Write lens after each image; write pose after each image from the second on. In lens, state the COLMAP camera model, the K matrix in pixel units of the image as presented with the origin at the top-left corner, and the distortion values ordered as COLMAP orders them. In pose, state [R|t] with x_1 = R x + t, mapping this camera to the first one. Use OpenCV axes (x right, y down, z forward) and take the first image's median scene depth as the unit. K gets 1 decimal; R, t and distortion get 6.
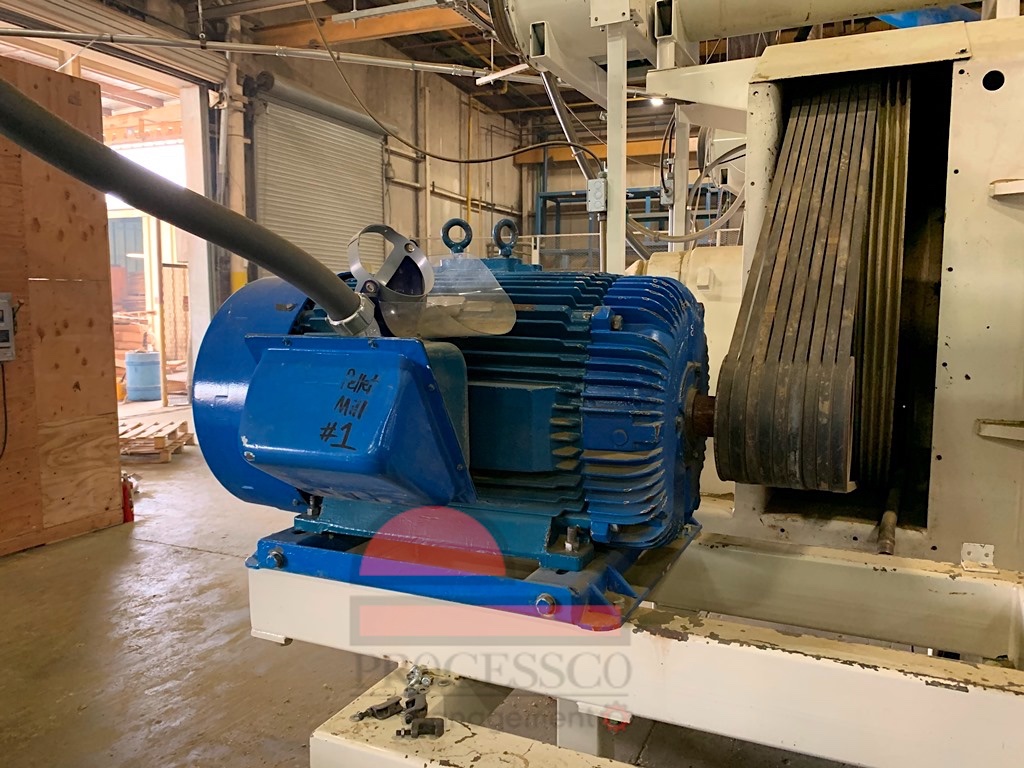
lens RADIAL K [[787.1, 0, 508.8], [0, 787.1, 387.0], [0, 0, 1]] dist [0.004904, -0.002098]
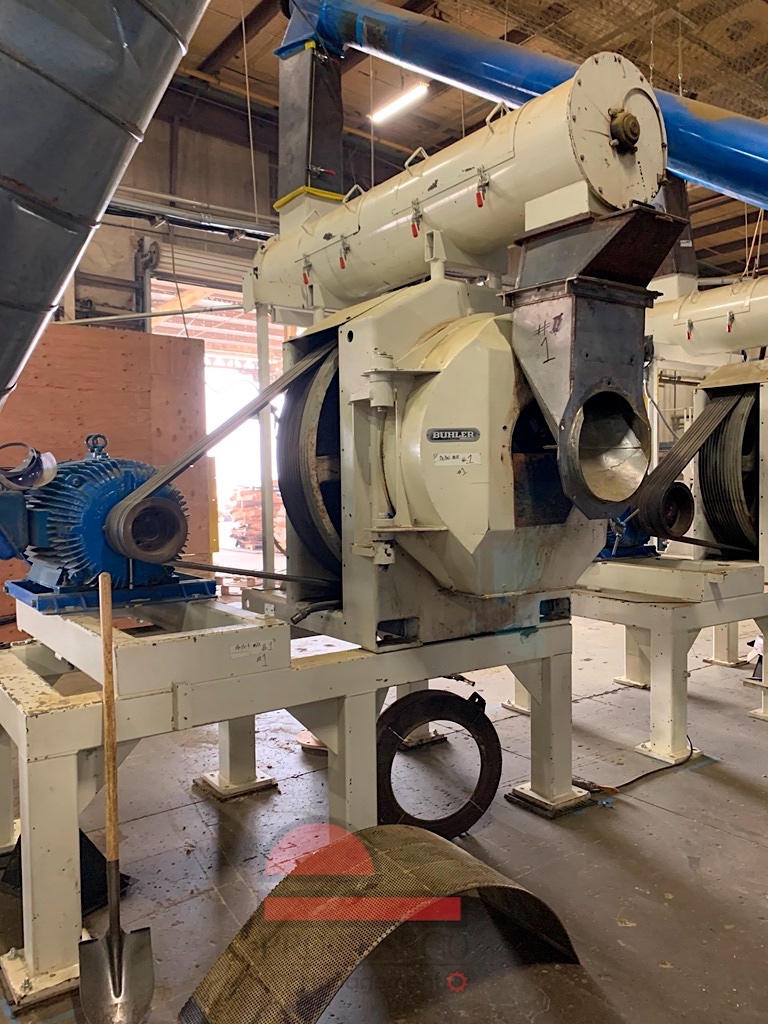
lens RADIAL K [[787.1, 0, 377.6], [0, 787.1, 511.5], [0, 0, 1]] dist [0.004904, -0.002098]
pose [[0.866860, 0.002145, -0.498547, 0.561695], [-0.034625, 0.997835, -0.055912, 0.026595], [0.497348, 0.065730, 0.865057, -0.143818]]
